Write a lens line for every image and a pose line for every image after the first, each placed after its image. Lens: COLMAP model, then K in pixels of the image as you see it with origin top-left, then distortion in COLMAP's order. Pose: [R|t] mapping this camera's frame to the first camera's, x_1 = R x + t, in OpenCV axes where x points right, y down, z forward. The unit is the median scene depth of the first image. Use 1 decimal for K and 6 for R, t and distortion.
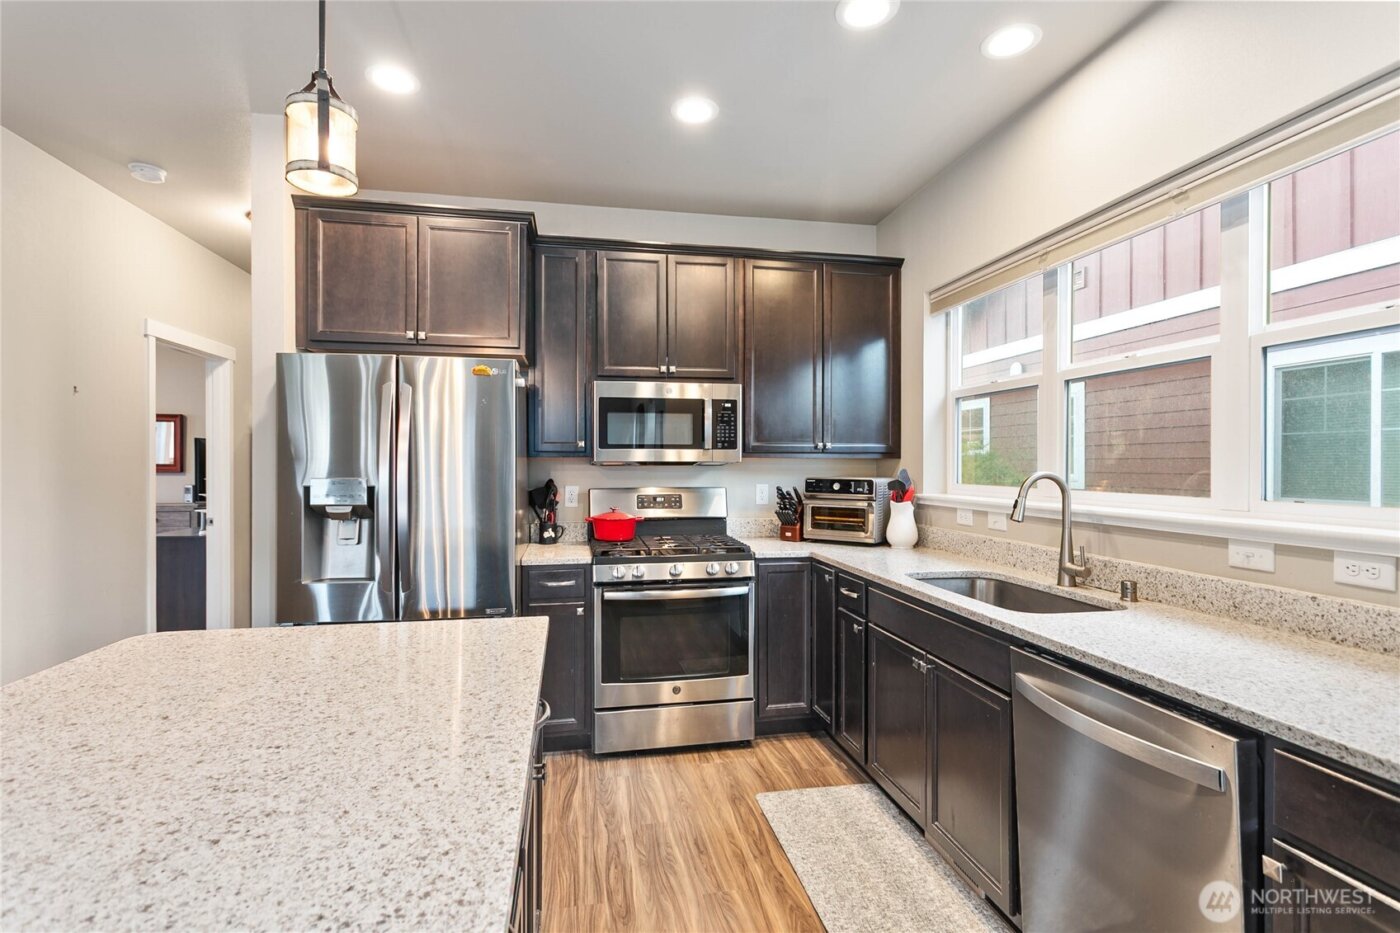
lens RADIAL K [[666.9, 0, 694.6], [0, 666.9, 464.5], [0, 0, 1]] dist [0.003237, 0.000627]
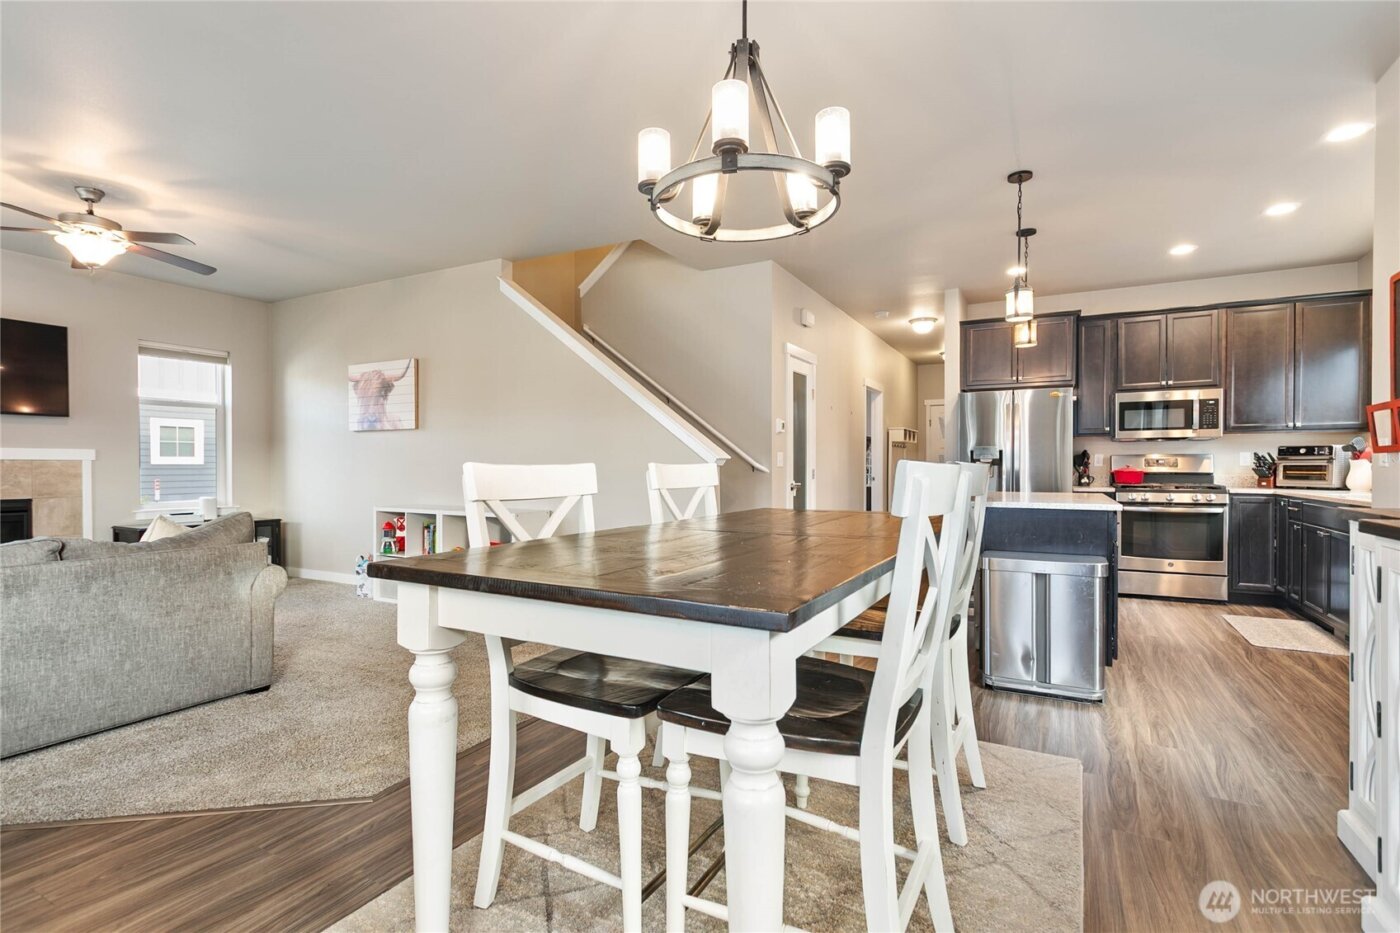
lens RADIAL K [[663.7, 0, 697.0], [0, 663.7, 471.8], [0, 0, 1]] dist [0.003535, 0.001080]
pose [[0.780378, 0.005365, -0.625285, 0.089989], [0.001502, 0.999944, 0.010455, 0.066099], [0.625306, -0.009098, 0.780326, -1.116148]]
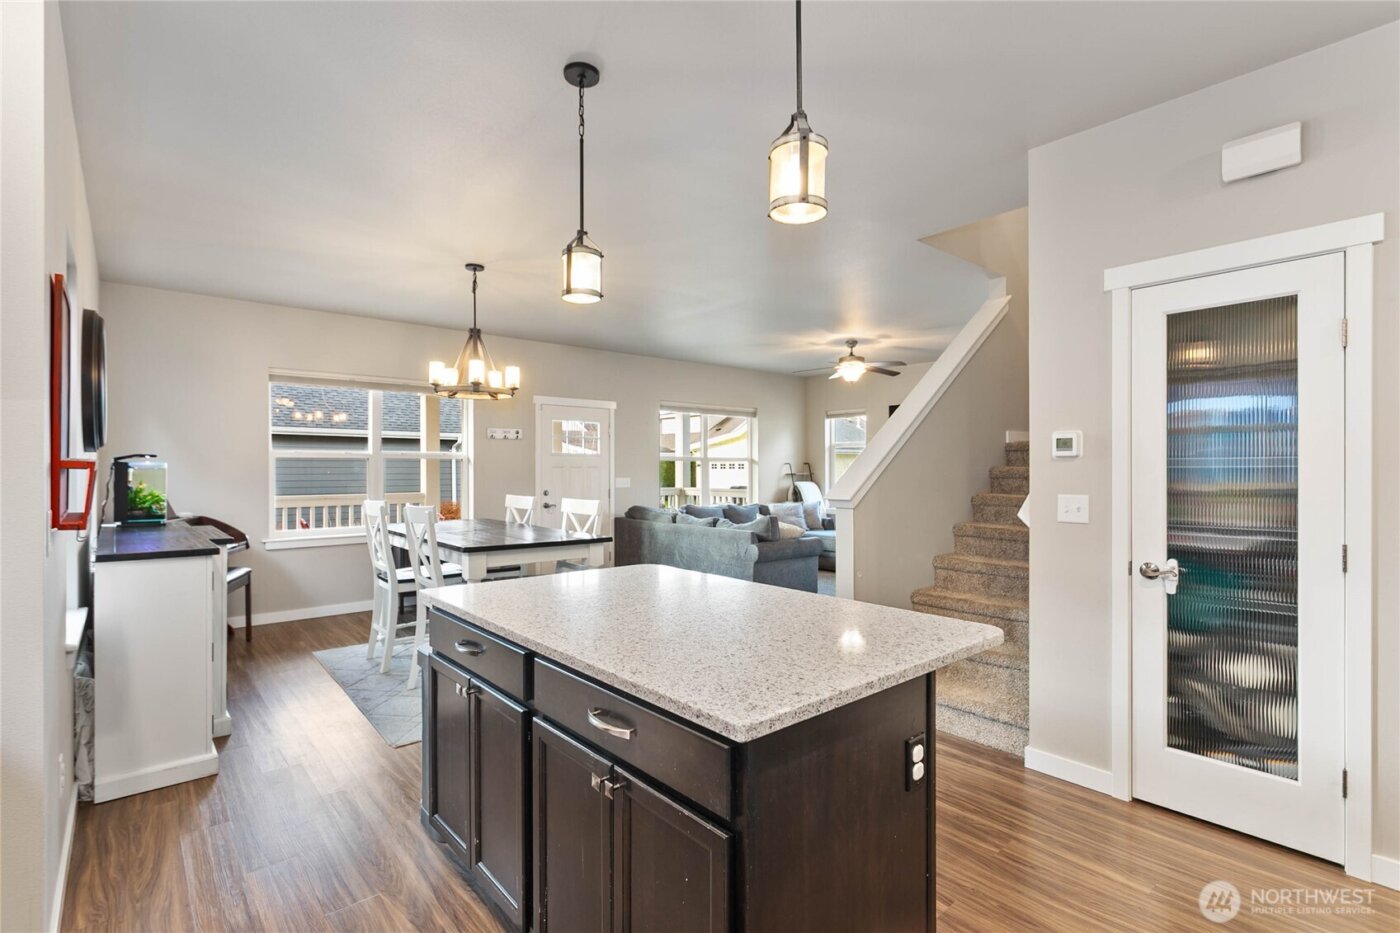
lens RADIAL K [[666.9, 0, 694.6], [0, 666.9, 464.5], [0, 0, 1]] dist [0.003237, 0.000627]
pose [[-0.866165, -0.002881, -0.499750, 0.074502], [0.001639, 0.999962, -0.008606, 0.000780], [0.499756, -0.008274, -0.866127, 0.868780]]
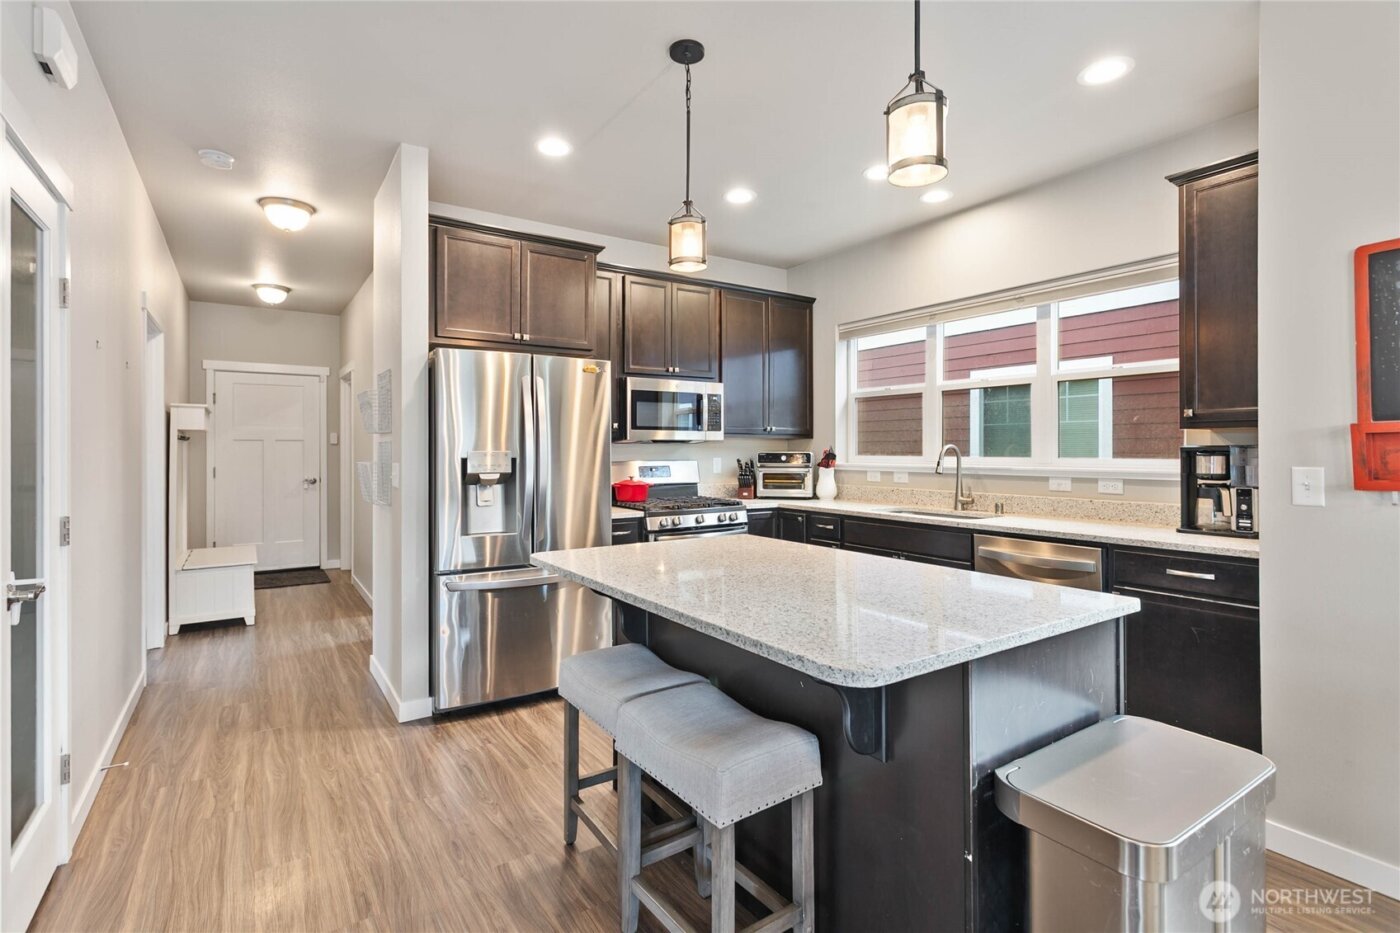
lens RADIAL K [[670.3, 0, 696.5], [0, 670.3, 448.0], [0, 0, 1]] dist [-0.001516, 0.000552]
pose [[0.920160, -0.001697, 0.391539, -0.540785], [0.002672, 0.999995, -0.001943, 0.014459], [-0.391534, 0.002834, 0.920159, -0.243950]]
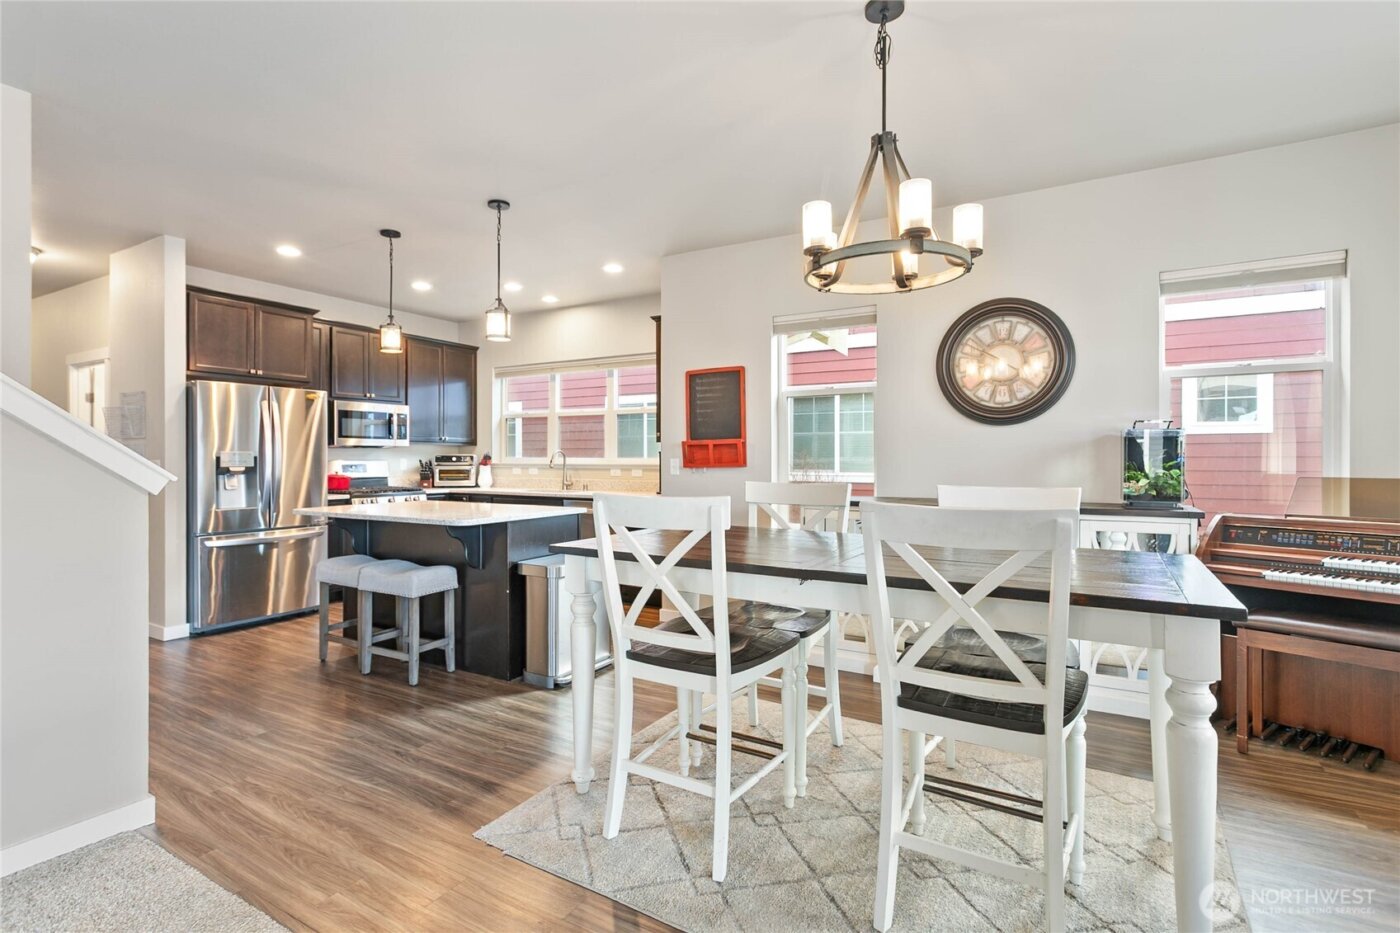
lens RADIAL K [[665.8, 0, 697.8], [0, 665.8, 459.2], [0, 0, 1]] dist [-0.000439, 0.000874]
pose [[0.651756, -0.003529, 0.758420, -0.886811], [0.000590, 0.999991, 0.004146, 0.027152], [-0.758428, -0.002254, 0.651752, -0.928409]]
